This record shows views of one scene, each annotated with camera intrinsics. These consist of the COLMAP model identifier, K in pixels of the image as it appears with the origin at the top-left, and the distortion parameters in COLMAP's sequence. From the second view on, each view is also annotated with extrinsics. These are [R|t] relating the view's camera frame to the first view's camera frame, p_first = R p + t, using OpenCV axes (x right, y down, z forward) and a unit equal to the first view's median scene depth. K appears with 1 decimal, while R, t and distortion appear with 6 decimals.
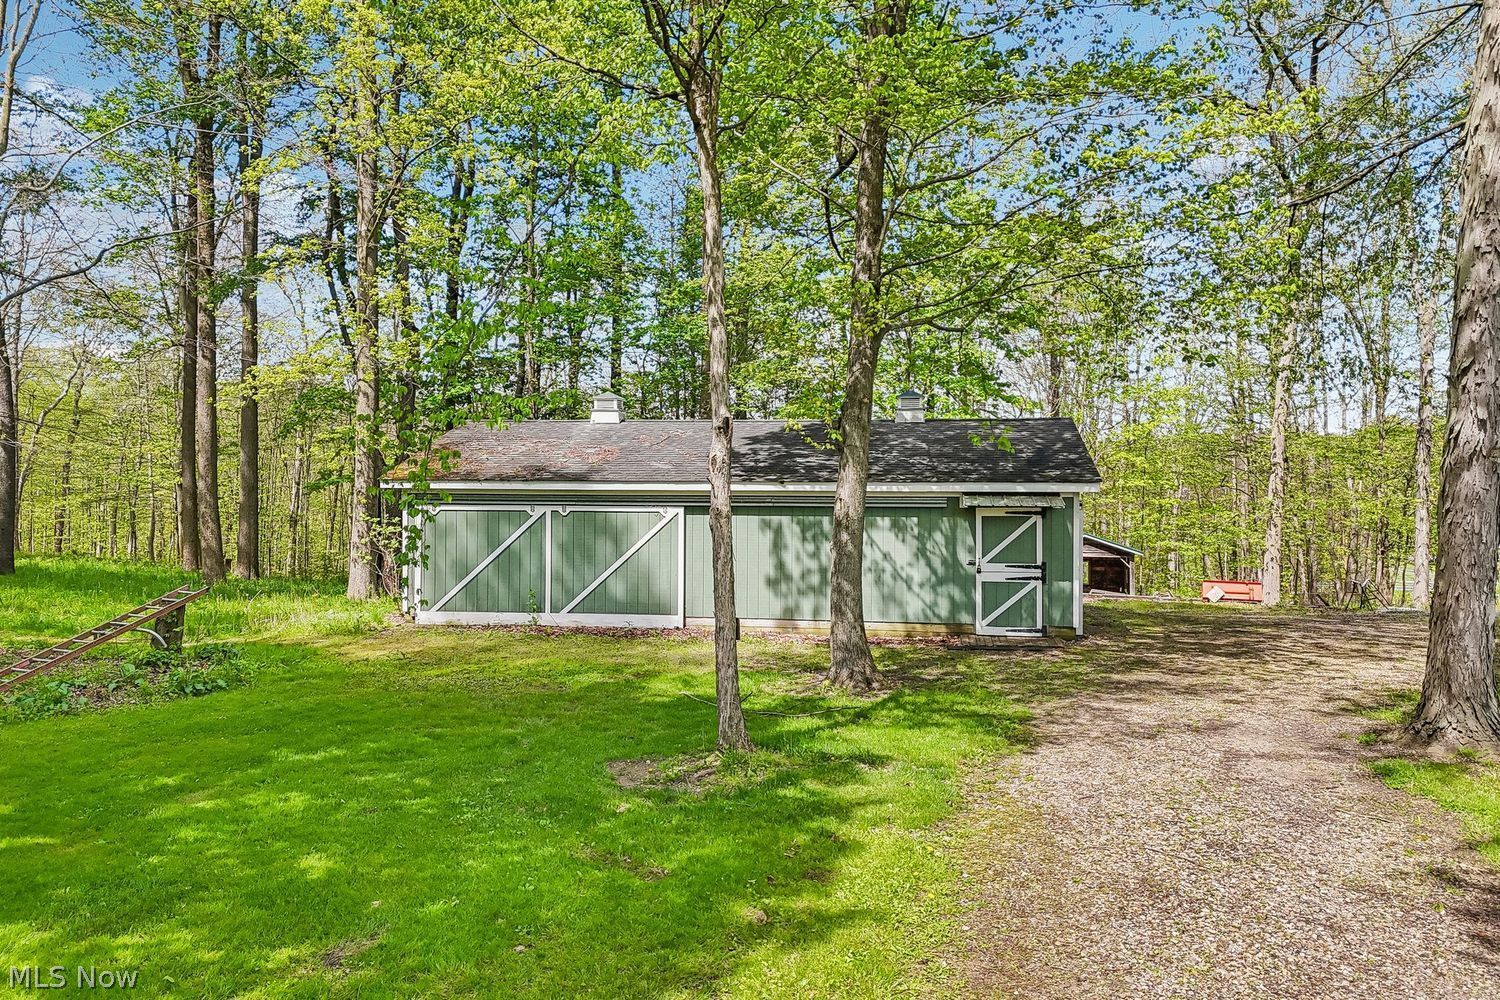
lens RADIAL K [[1125.1, 0, 756.1], [0, 1125.1, 497.0], [0, 0, 1]] dist [0.061411, -0.038806]
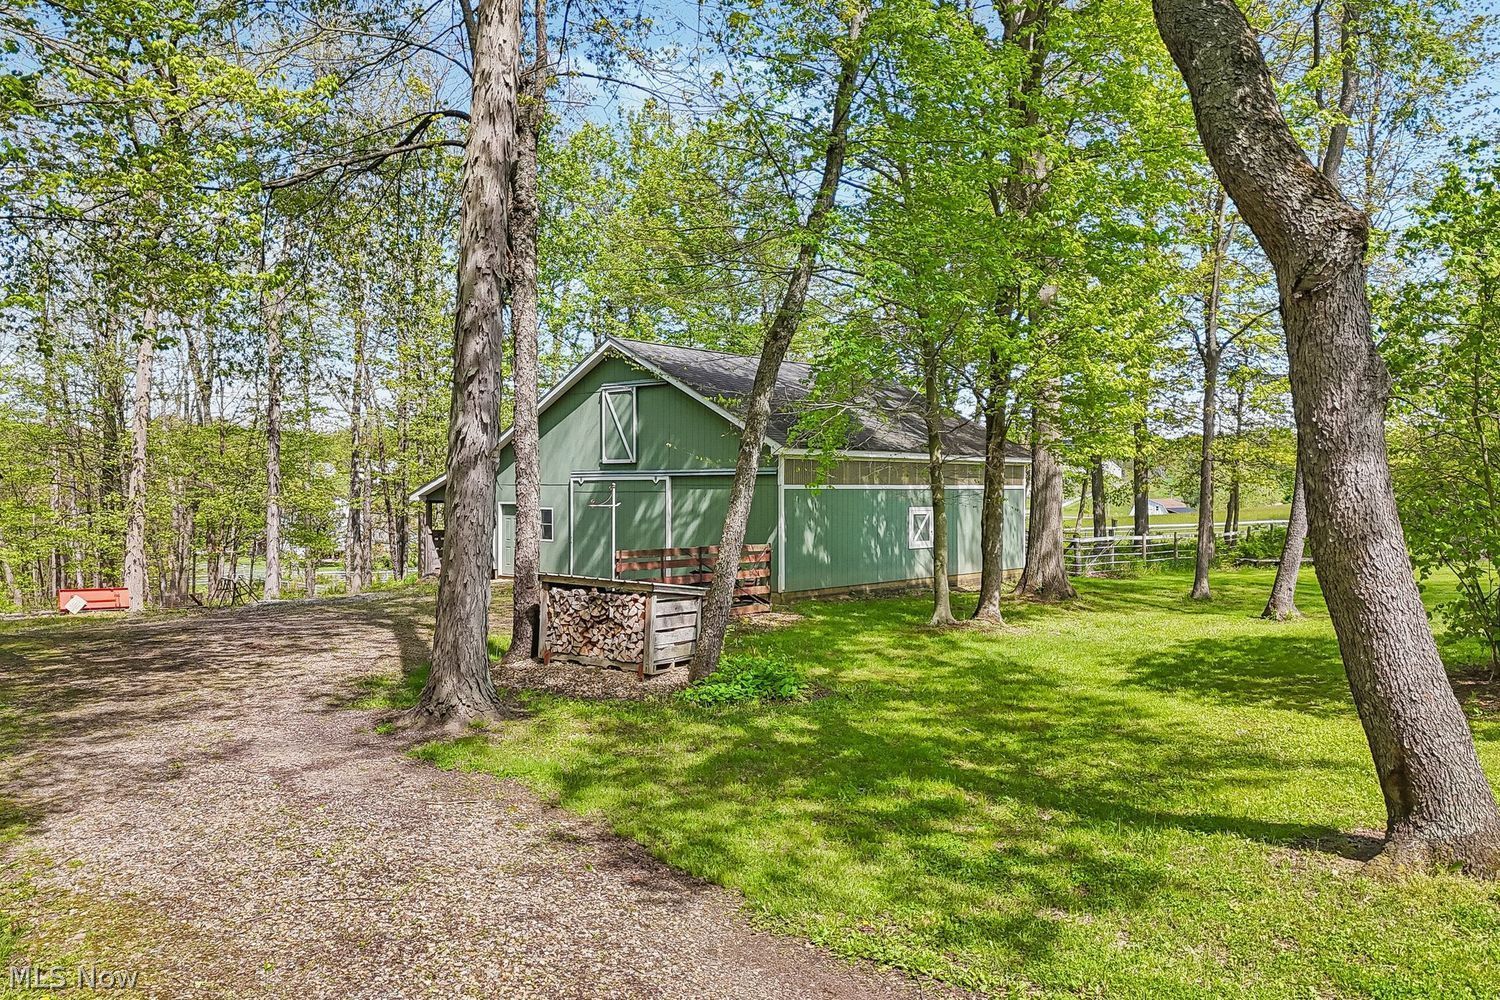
lens RADIAL K [[1125.1, 0, 748.8], [0, 1125.1, 495.0], [0, 0, 1]] dist [0.061411, -0.038806]
pose [[0.555106, -0.010009, 0.831719, -0.081909], [0.009482, 0.999939, 0.005704, -0.001013], [-0.831726, 0.004720, 0.555167, 0.101960]]
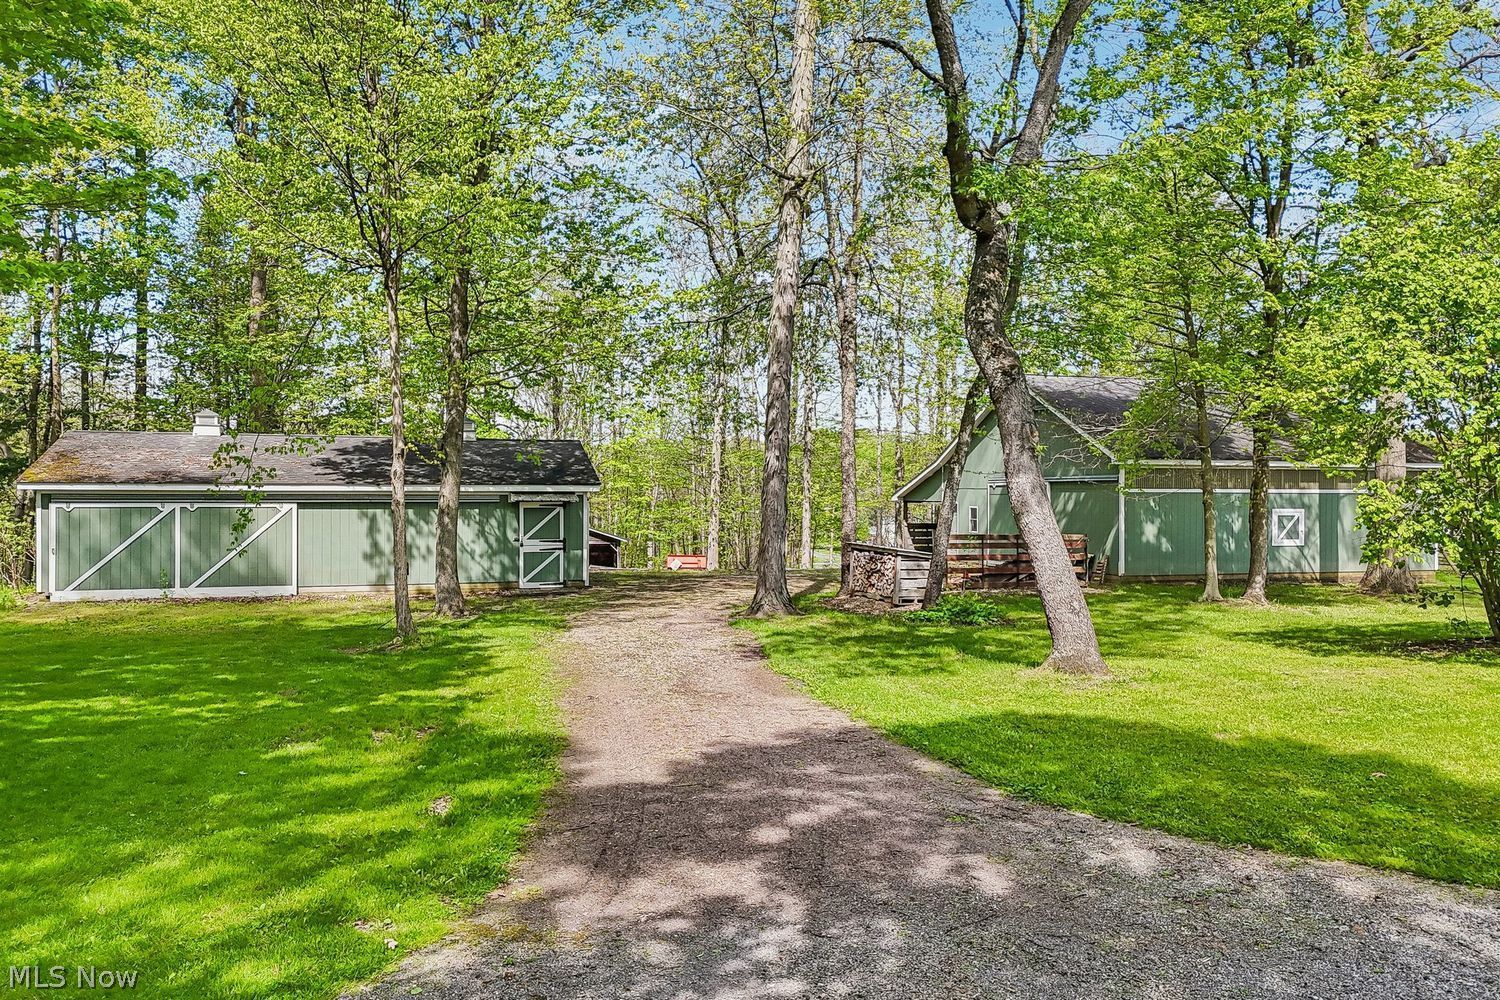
lens RADIAL K [[1125.1, 0, 738.4], [0, 1125.1, 500.9], [0, 0, 1]] dist [0.061411, -0.038806]
pose [[0.910433, -0.005252, 0.413624, -0.164573], [0.004179, 0.999985, 0.003499, 0.004259], [-0.413636, -0.001457, 0.910441, -0.491495]]
